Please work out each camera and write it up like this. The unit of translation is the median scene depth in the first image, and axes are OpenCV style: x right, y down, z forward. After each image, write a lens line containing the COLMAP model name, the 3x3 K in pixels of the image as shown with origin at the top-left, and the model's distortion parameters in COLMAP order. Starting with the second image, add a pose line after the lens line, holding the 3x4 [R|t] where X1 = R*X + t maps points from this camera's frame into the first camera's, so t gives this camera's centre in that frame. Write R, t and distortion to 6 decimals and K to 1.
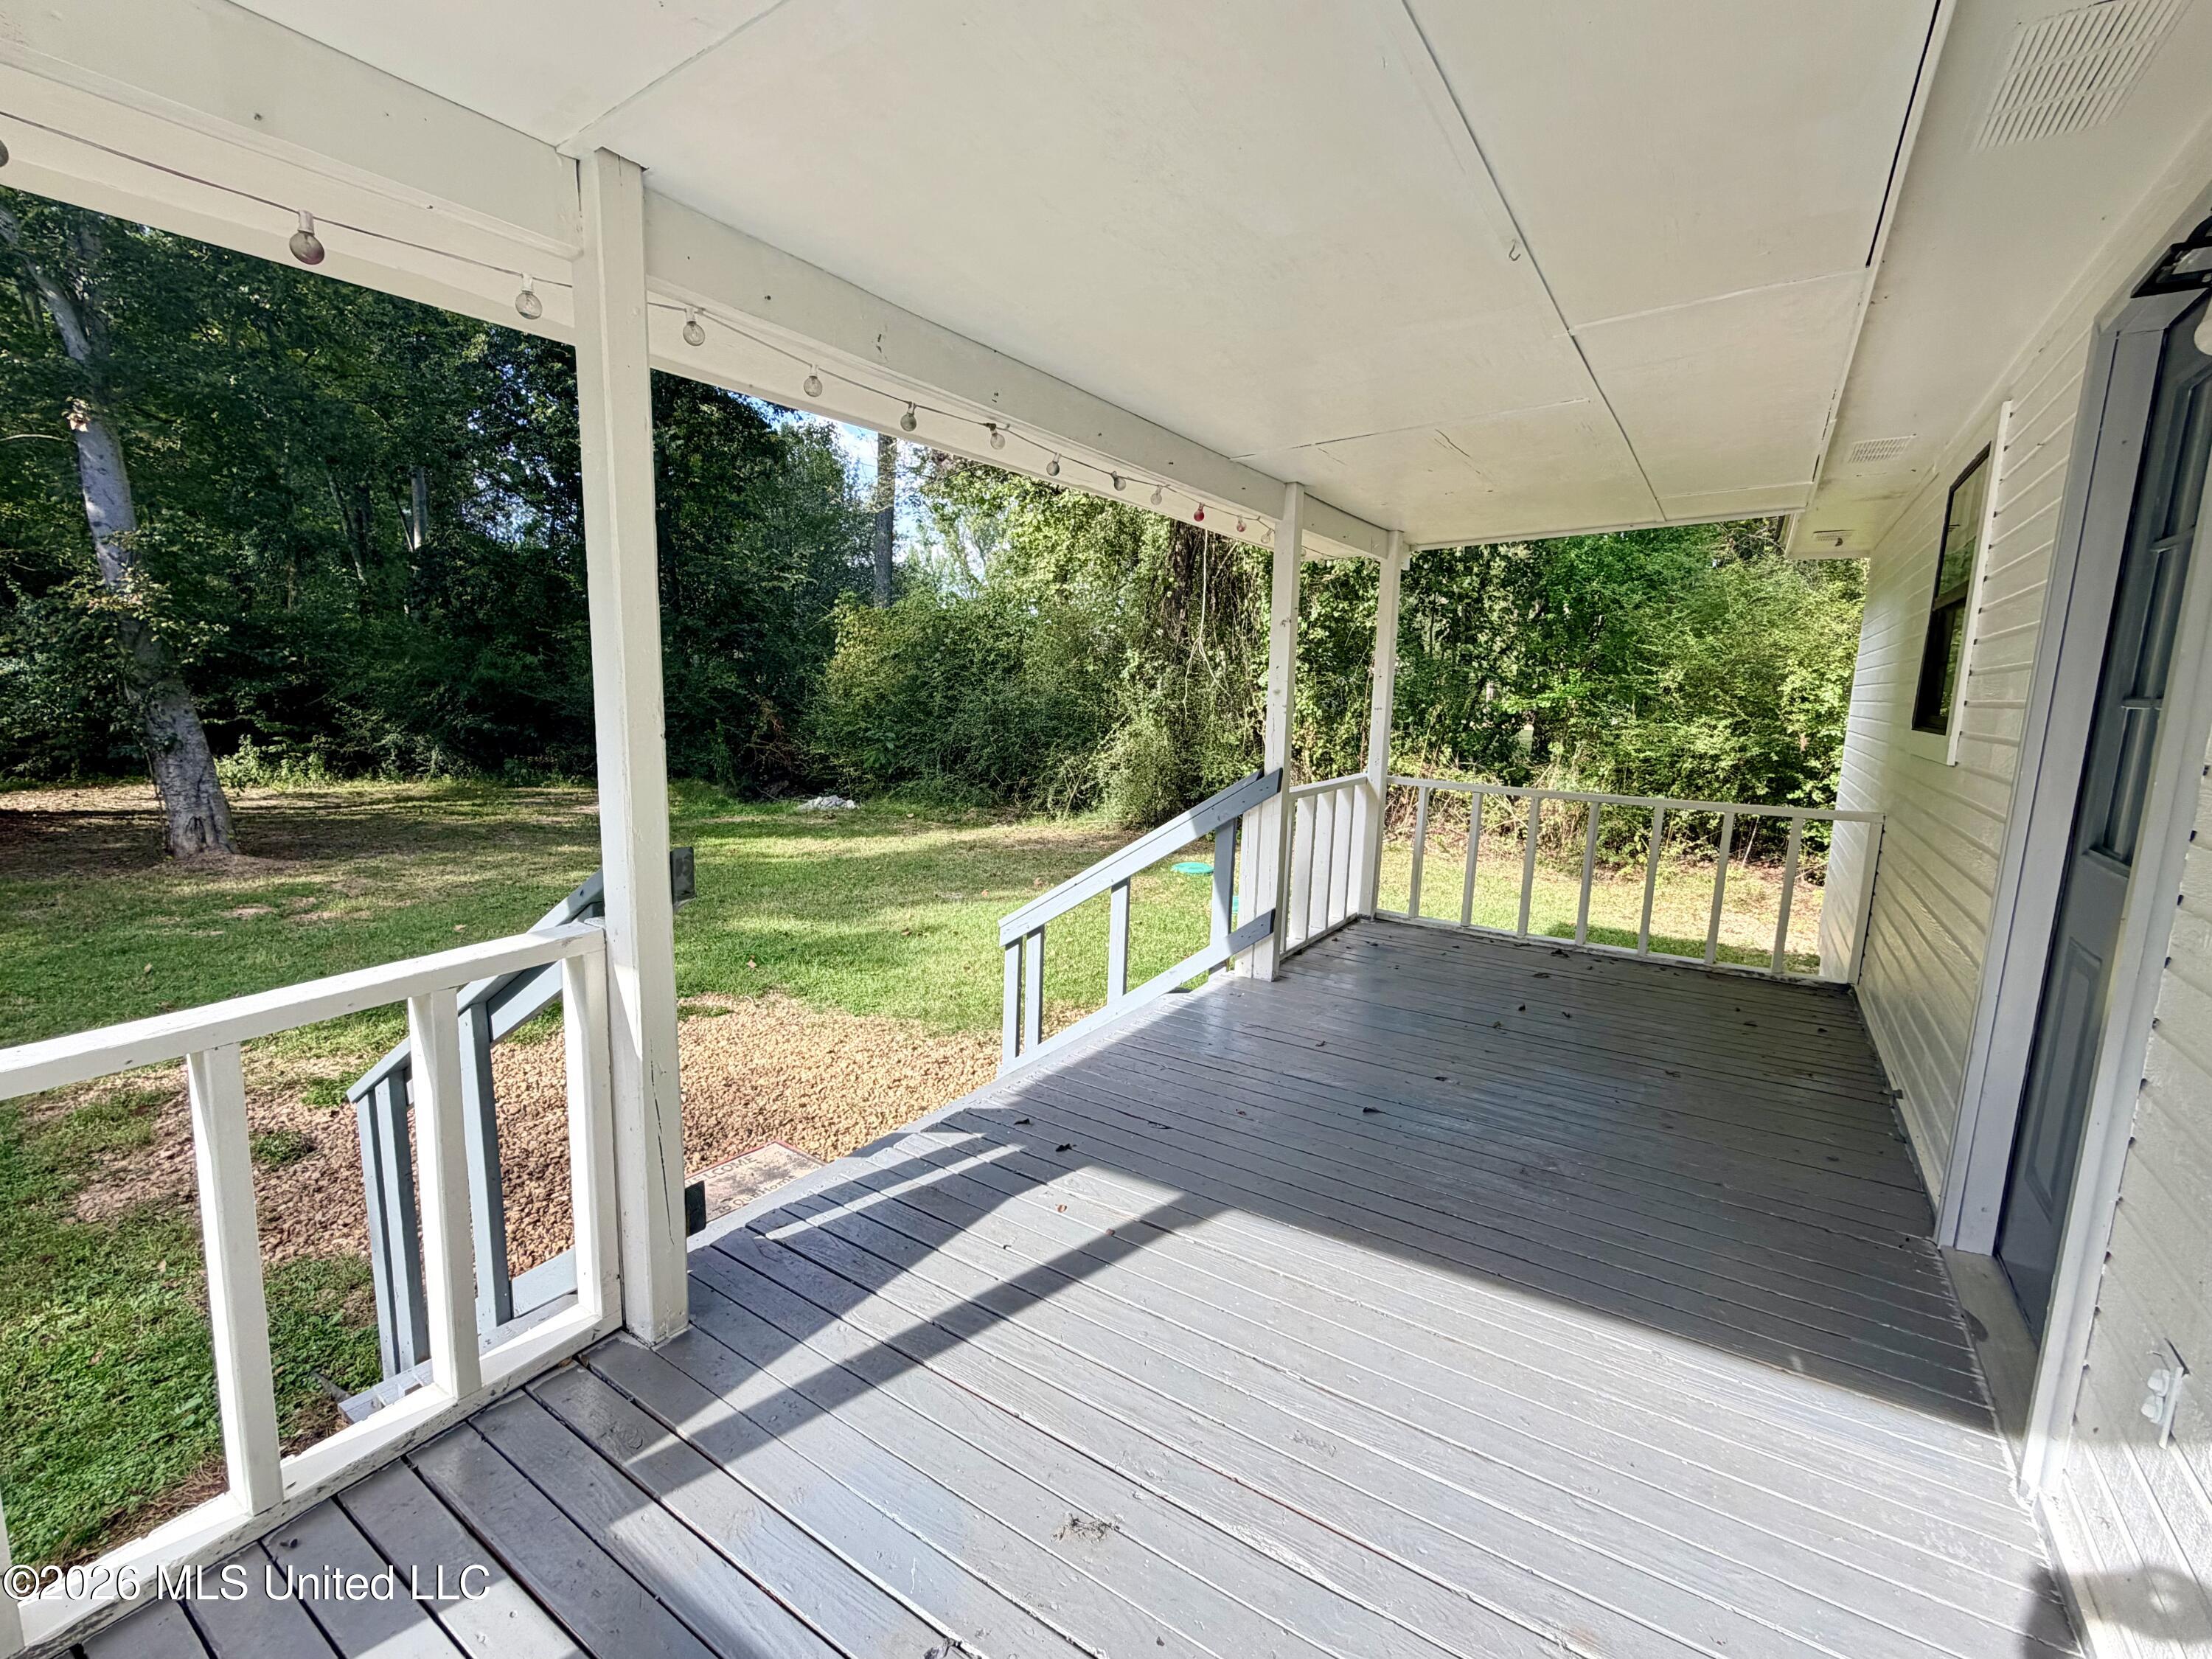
lens RADIAL K [[959.9, 0, 1106.2], [0, 959.9, 831.4], [0, 0, 1]] dist [0.002396, 0.000111]
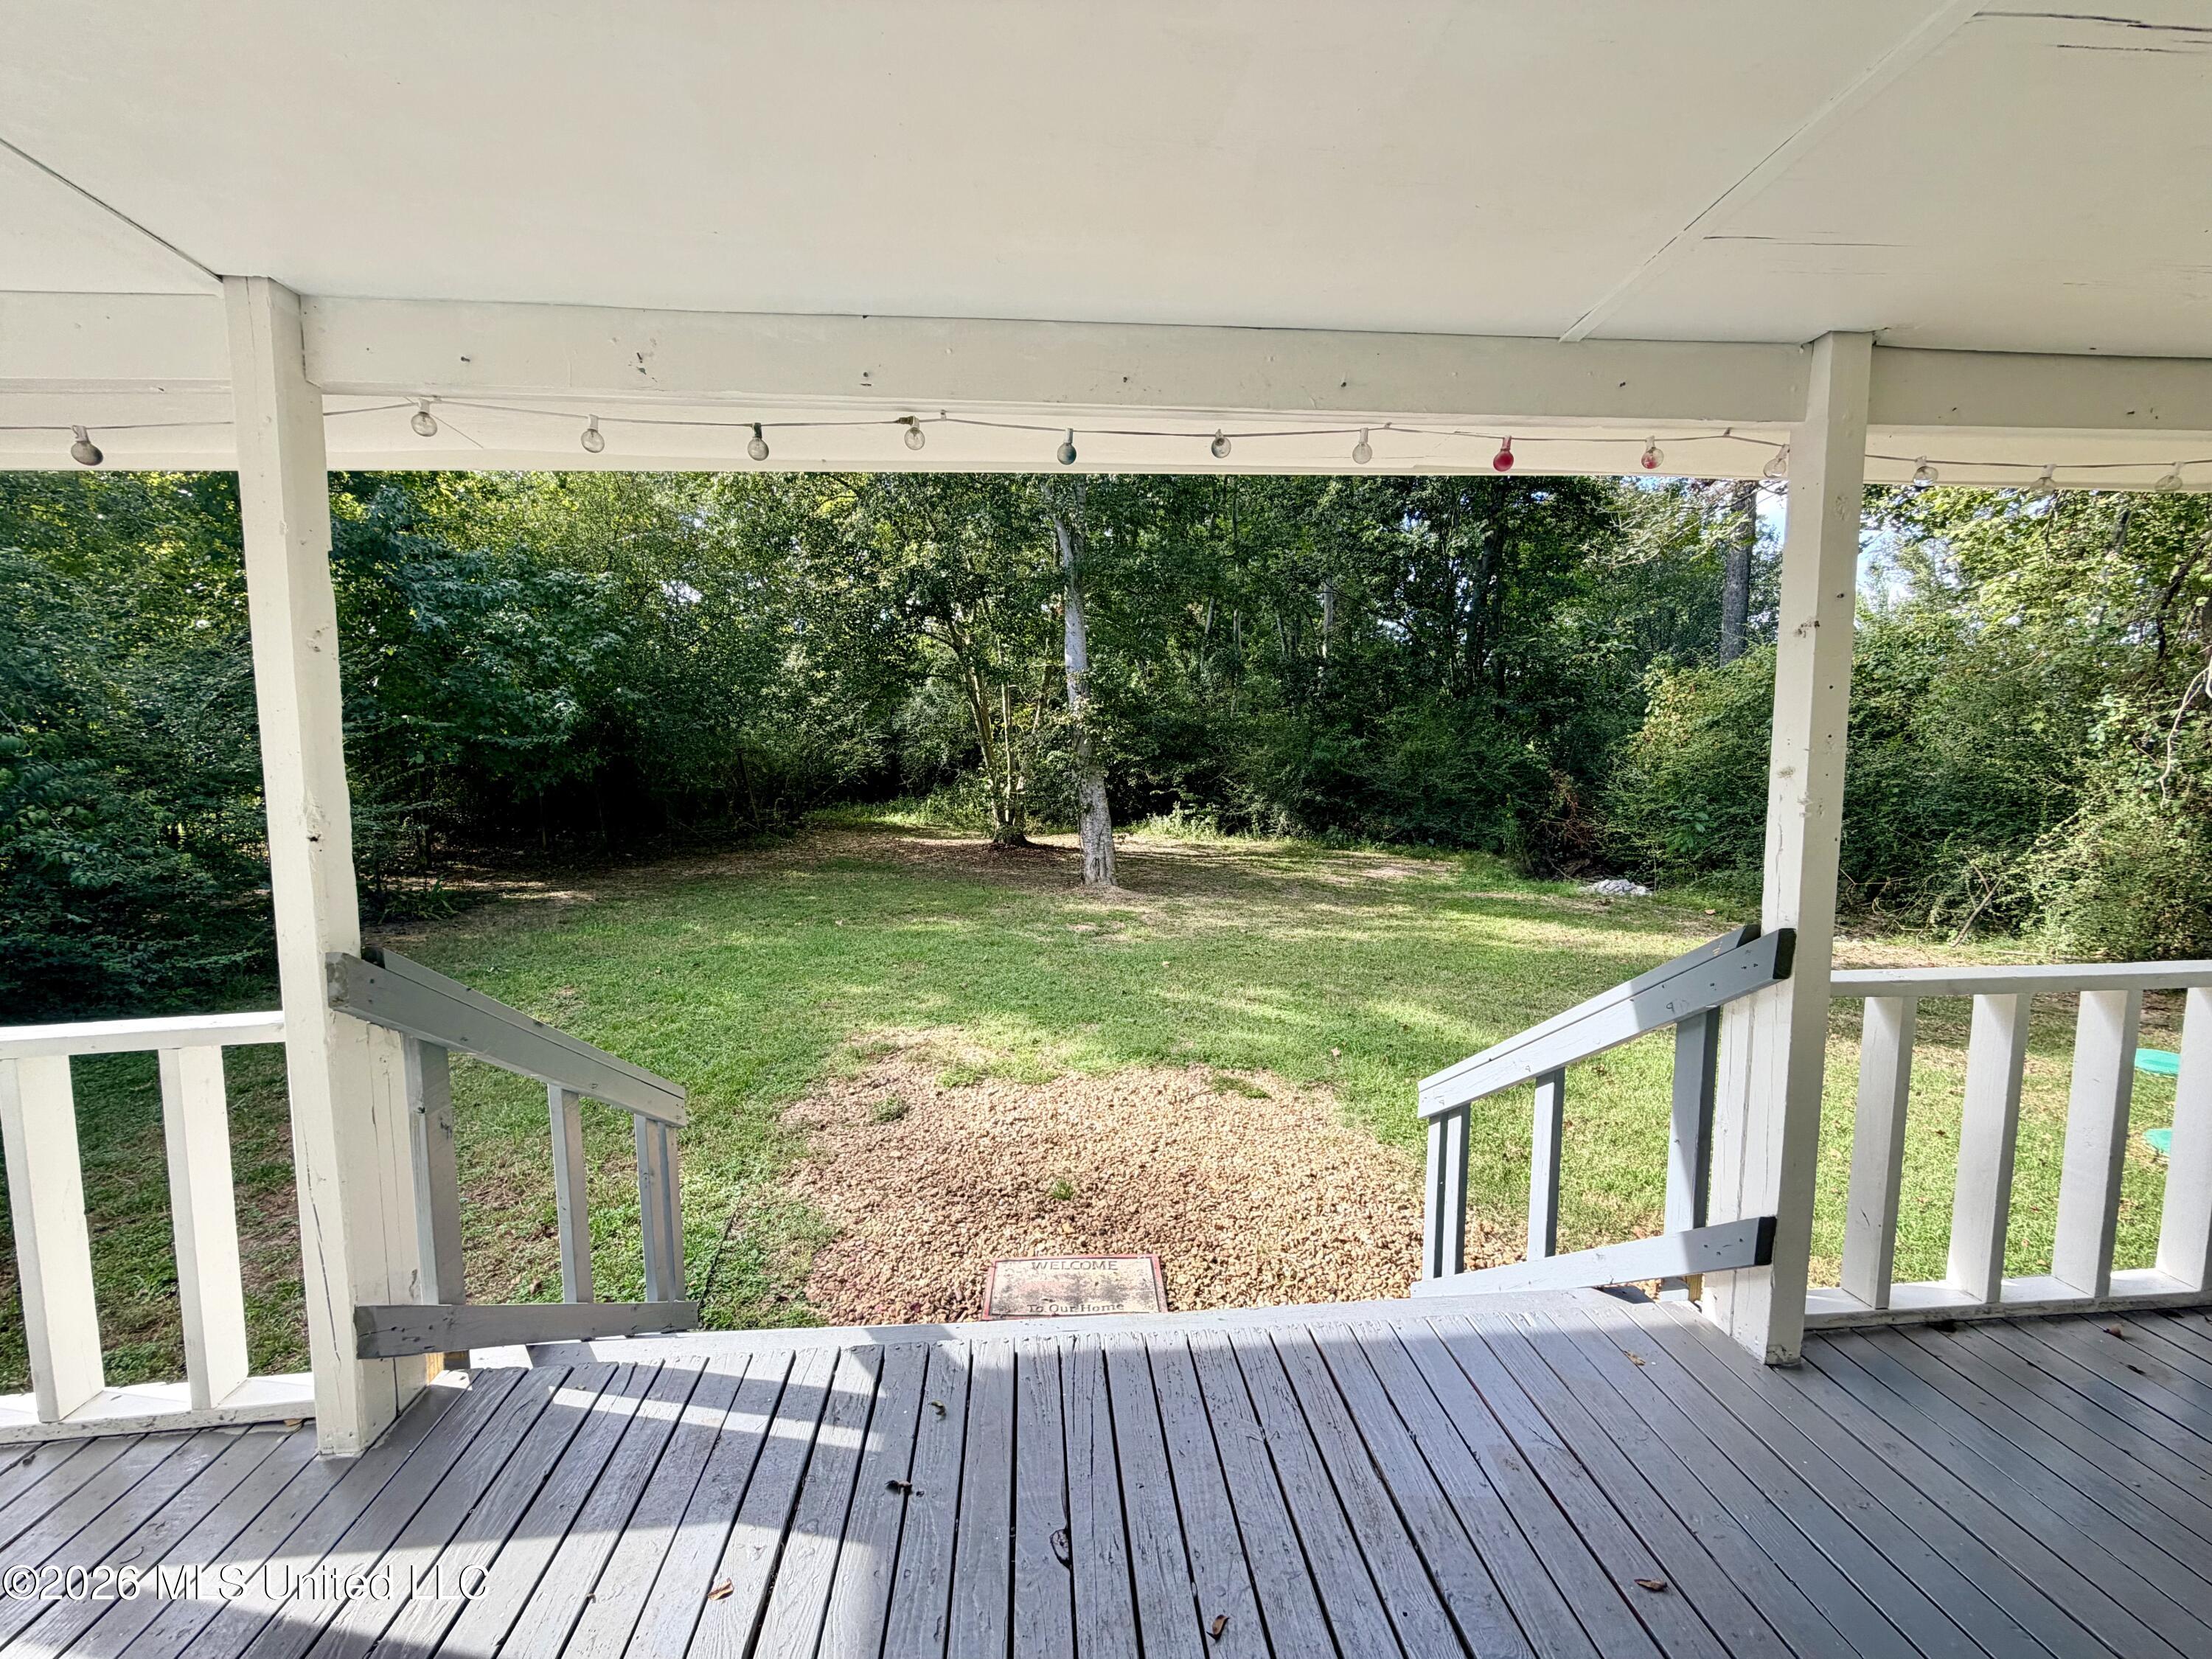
lens RADIAL K [[881.6, 0, 1097.6], [0, 881.6, 829.0], [0, 0, 1]] dist [0.001424, -0.000023]
pose [[0.616261, 0.042570, -0.786390, 0.075439], [-0.100406, 0.994636, -0.024841, -0.016851], [0.781115, 0.094267, 0.617230, 0.108680]]
